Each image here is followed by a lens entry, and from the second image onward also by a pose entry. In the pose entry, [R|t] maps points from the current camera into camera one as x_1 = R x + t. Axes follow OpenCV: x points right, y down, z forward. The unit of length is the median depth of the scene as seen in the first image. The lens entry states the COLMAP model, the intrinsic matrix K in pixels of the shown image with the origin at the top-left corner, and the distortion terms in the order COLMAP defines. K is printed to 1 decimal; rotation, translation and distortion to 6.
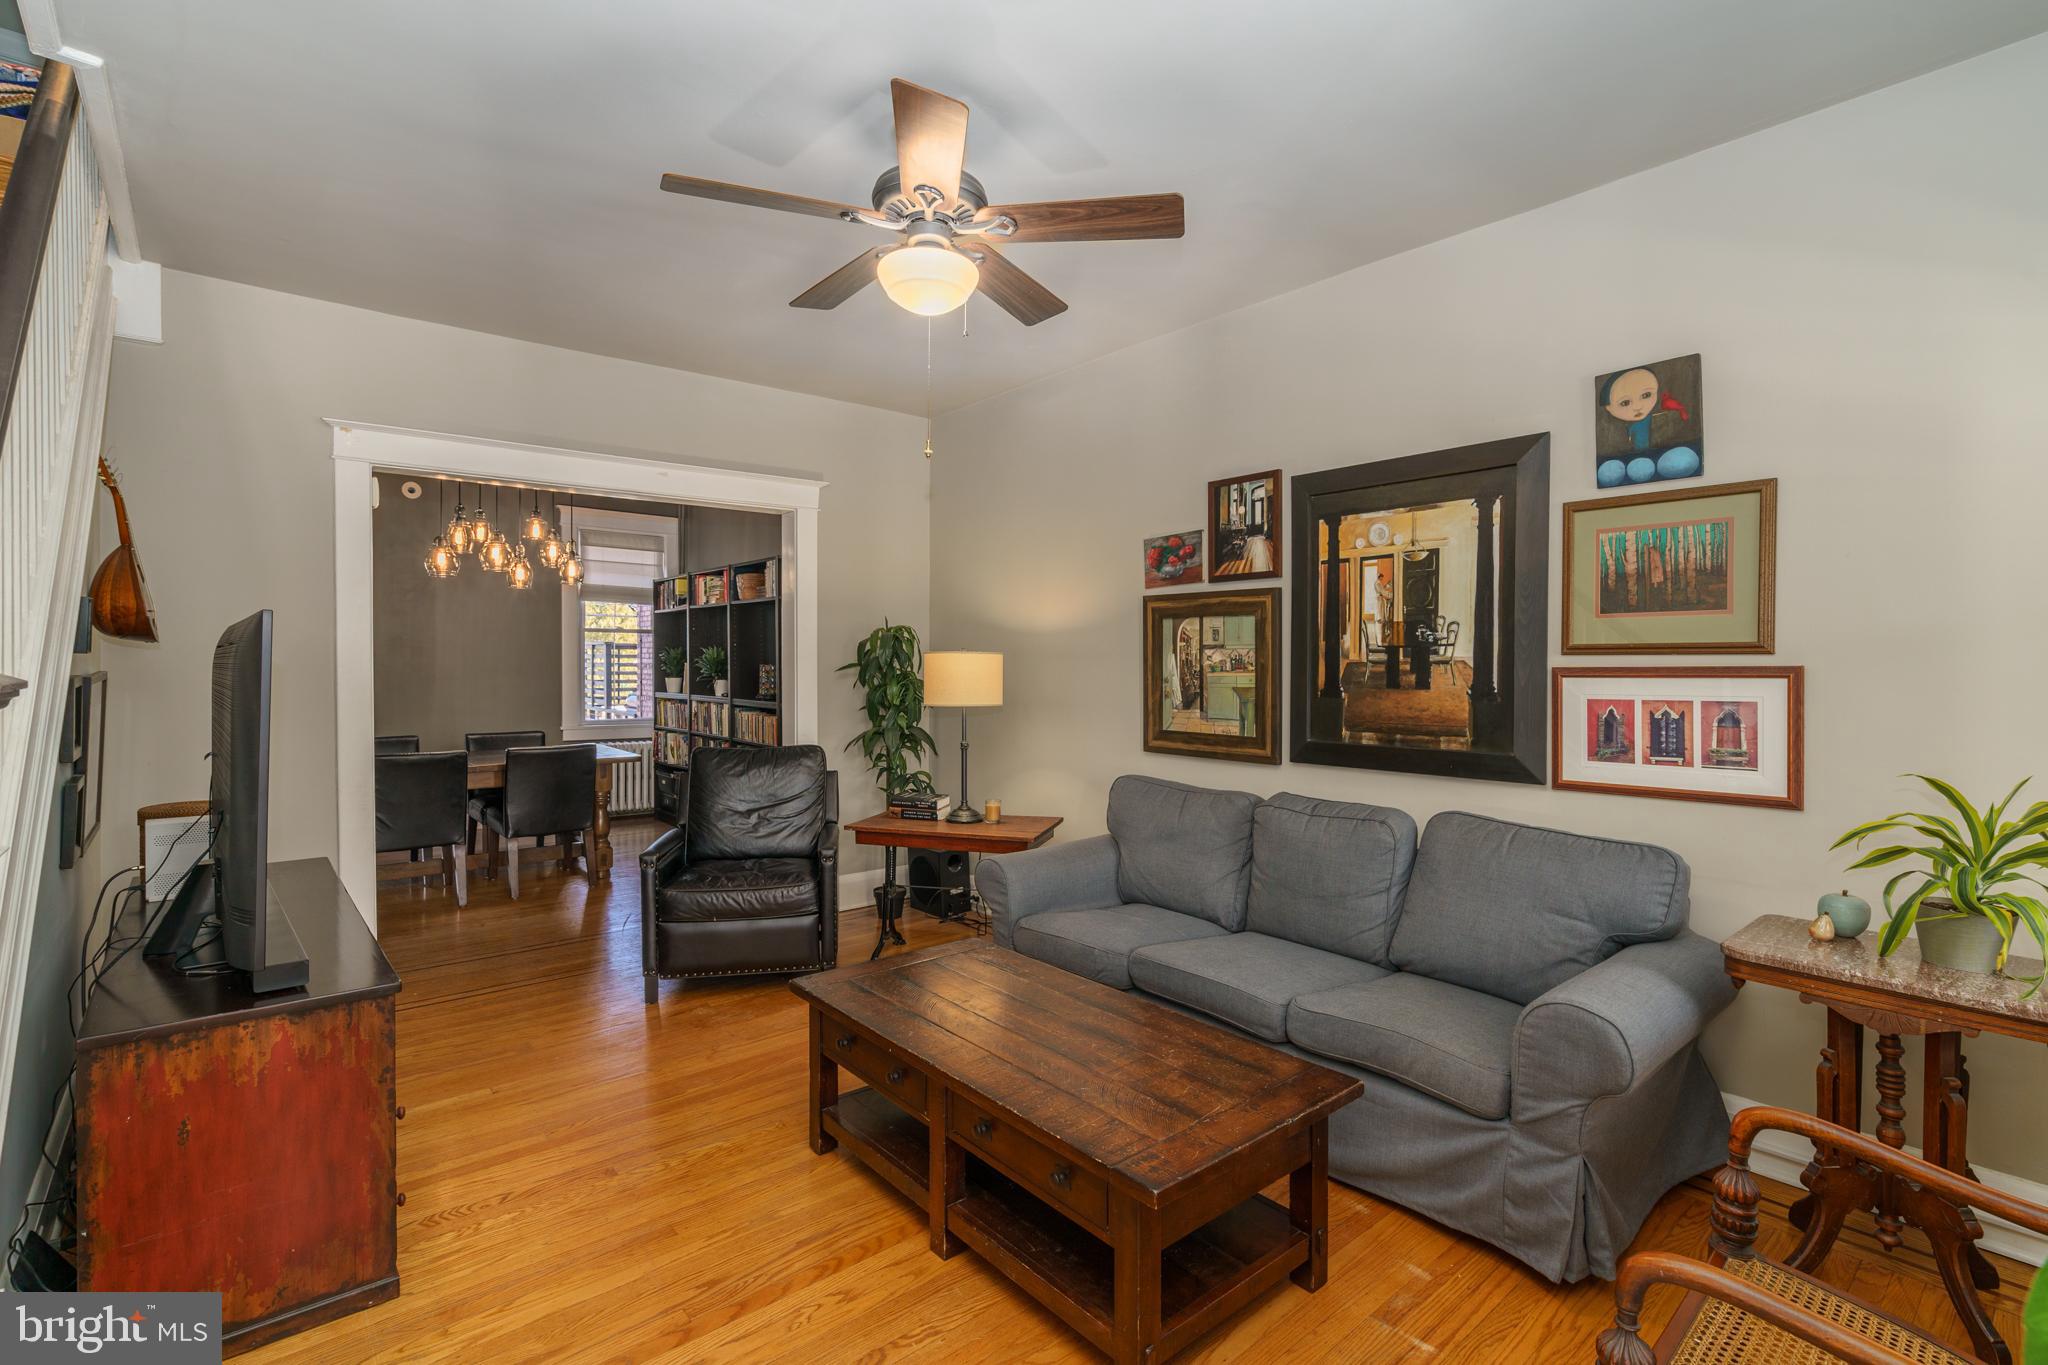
lens RADIAL K [[937.2, 0, 1016.0], [0, 937.2, 679.7], [0, 0, 1]] dist [-0.004120, 0.000091]
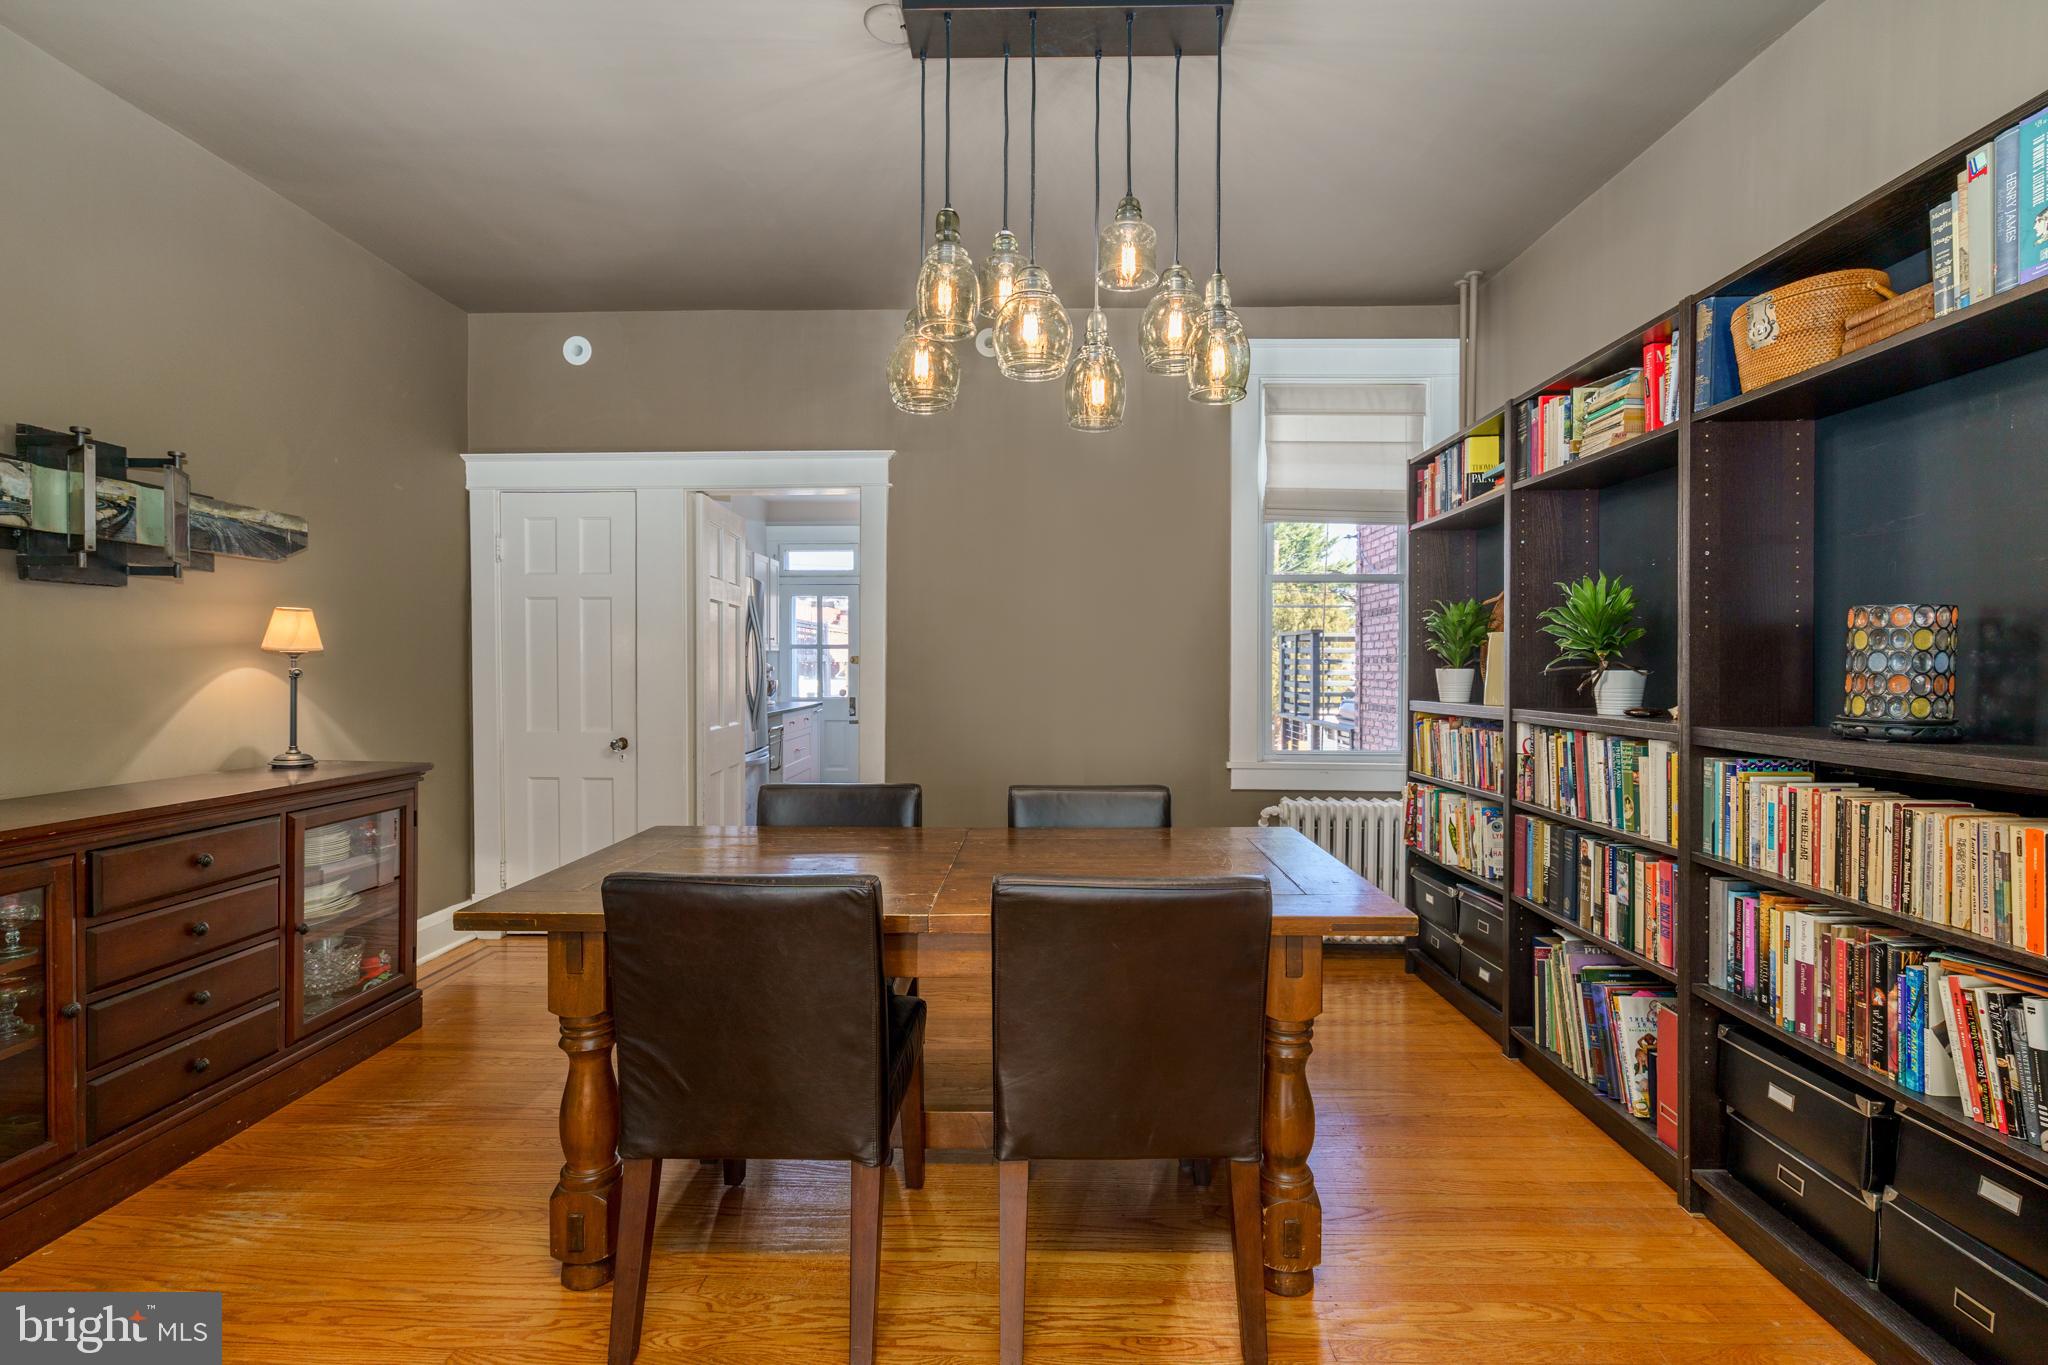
lens RADIAL K [[937.2, 0, 1019.4], [0, 937.2, 679.6], [0, 0, 1]] dist [-0.004120, 0.000091]
pose [[0.753308, 0.005494, -0.657645, -0.241121], [-0.009448, 0.999952, -0.002469, 0.006514], [0.657600, 0.008073, 0.753324, 0.556336]]
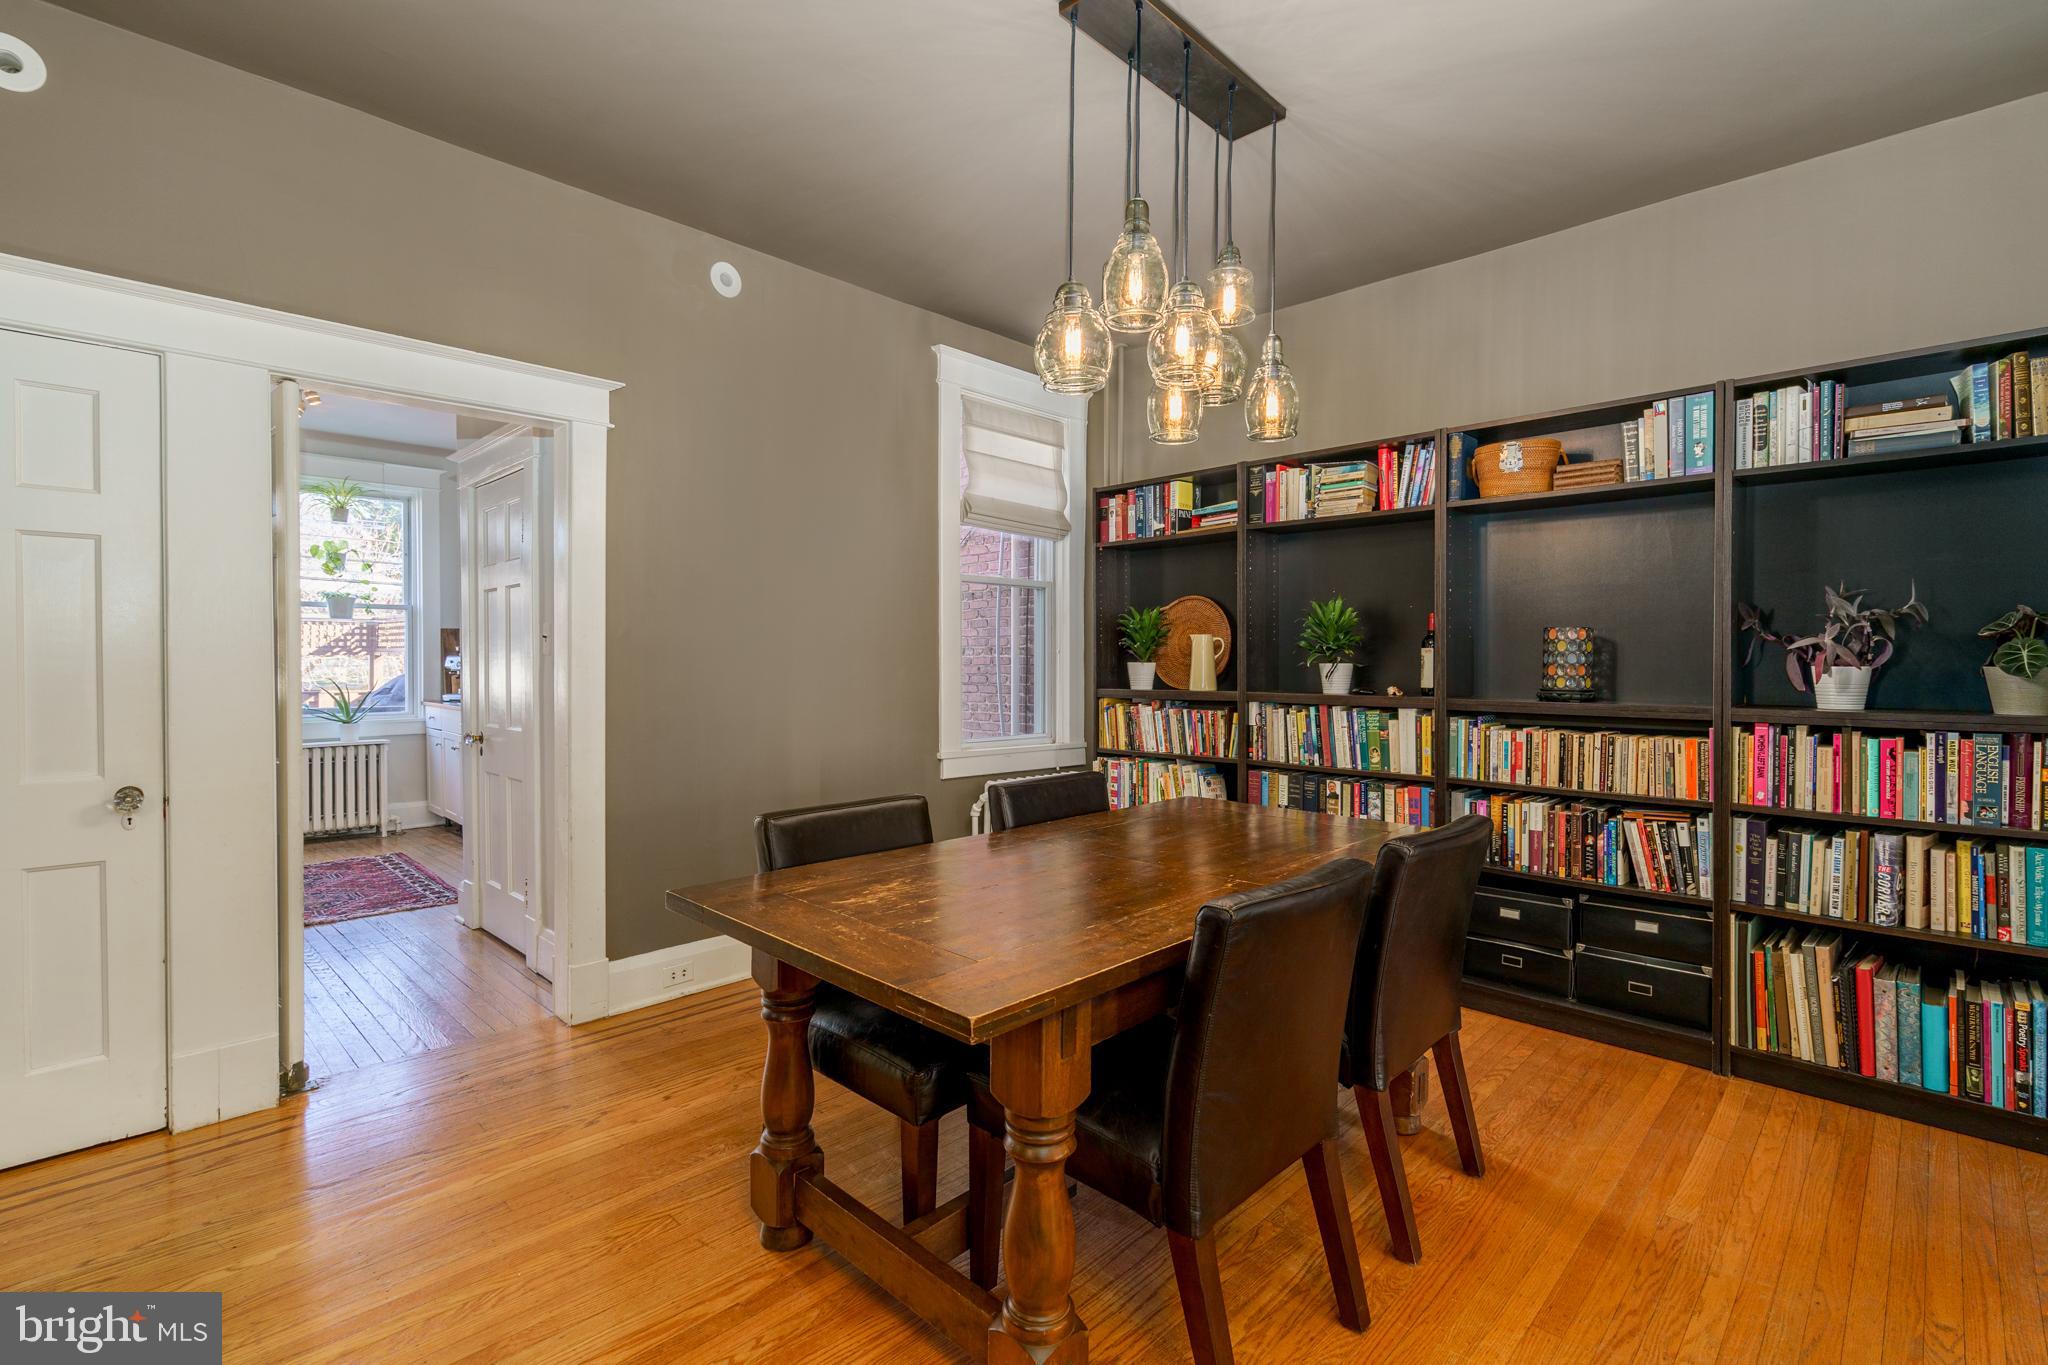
lens RADIAL K [[937.2, 0, 1039.4], [0, 937.2, 675.2], [0, 0, 1]] dist [-0.004120, 0.000091]
pose [[0.994329, -0.005104, 0.106222, -0.513245], [0.005356, 0.999983, -0.002086, 0.006666], [-0.106209, 0.002644, 0.994340, 0.475968]]
